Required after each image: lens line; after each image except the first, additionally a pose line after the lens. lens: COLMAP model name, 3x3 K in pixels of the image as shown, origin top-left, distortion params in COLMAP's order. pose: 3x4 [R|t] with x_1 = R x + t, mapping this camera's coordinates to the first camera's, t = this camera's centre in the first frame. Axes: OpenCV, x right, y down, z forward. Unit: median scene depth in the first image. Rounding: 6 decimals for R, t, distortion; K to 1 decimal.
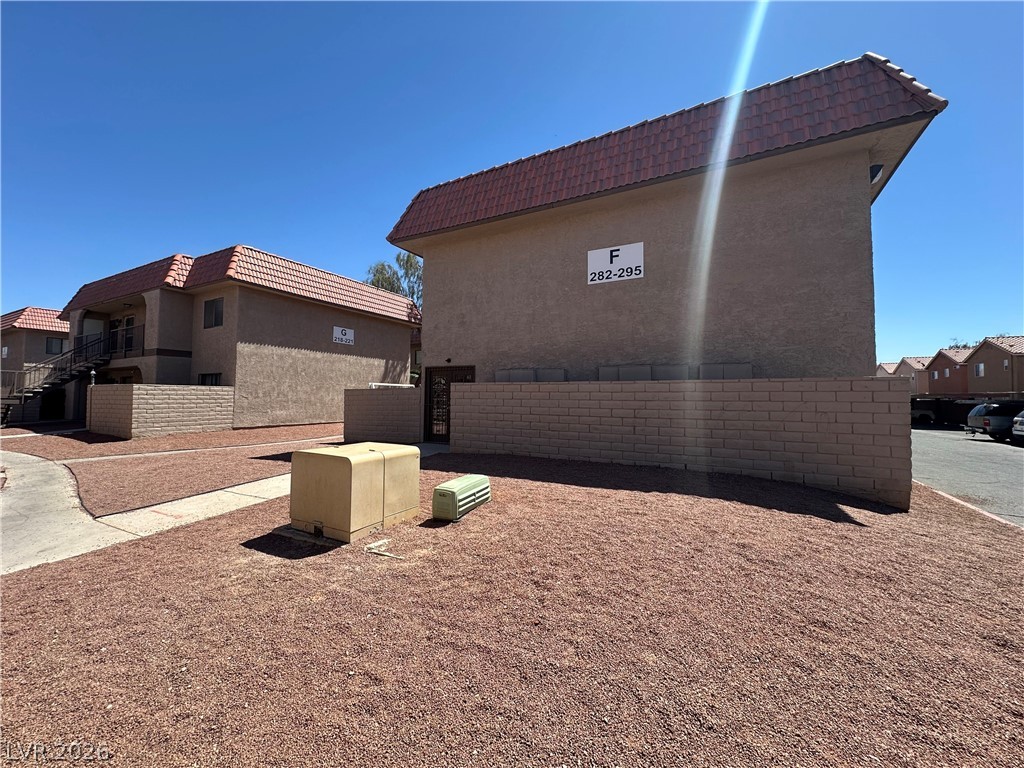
lens RADIAL K [[407.4, 0, 514.0], [0, 407.4, 383.7], [0, 0, 1]] dist [-0.002218, 0.000292]
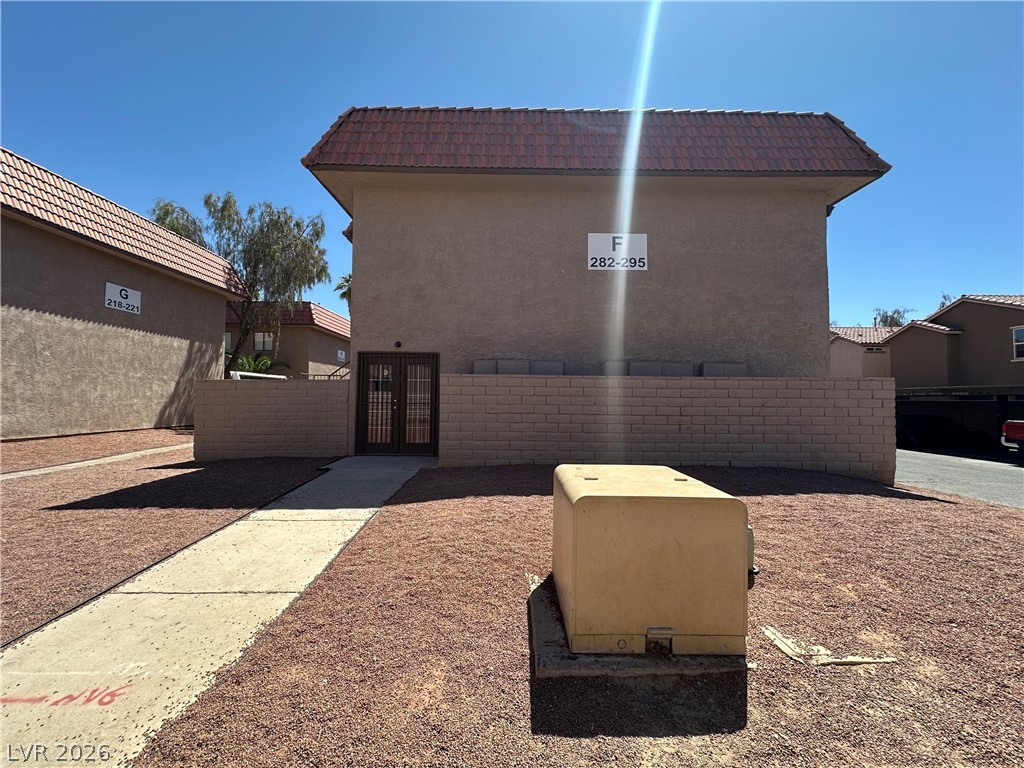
lens RADIAL K [[407.4, 0, 513.0], [0, 407.4, 383.5], [0, 0, 1]] dist [-0.002218, 0.000292]
pose [[0.878619, 0.017323, 0.477208, -0.380744], [-0.019446, 0.999811, -0.000491, 0.013080], [-0.477127, -0.008849, 0.878790, 0.270810]]
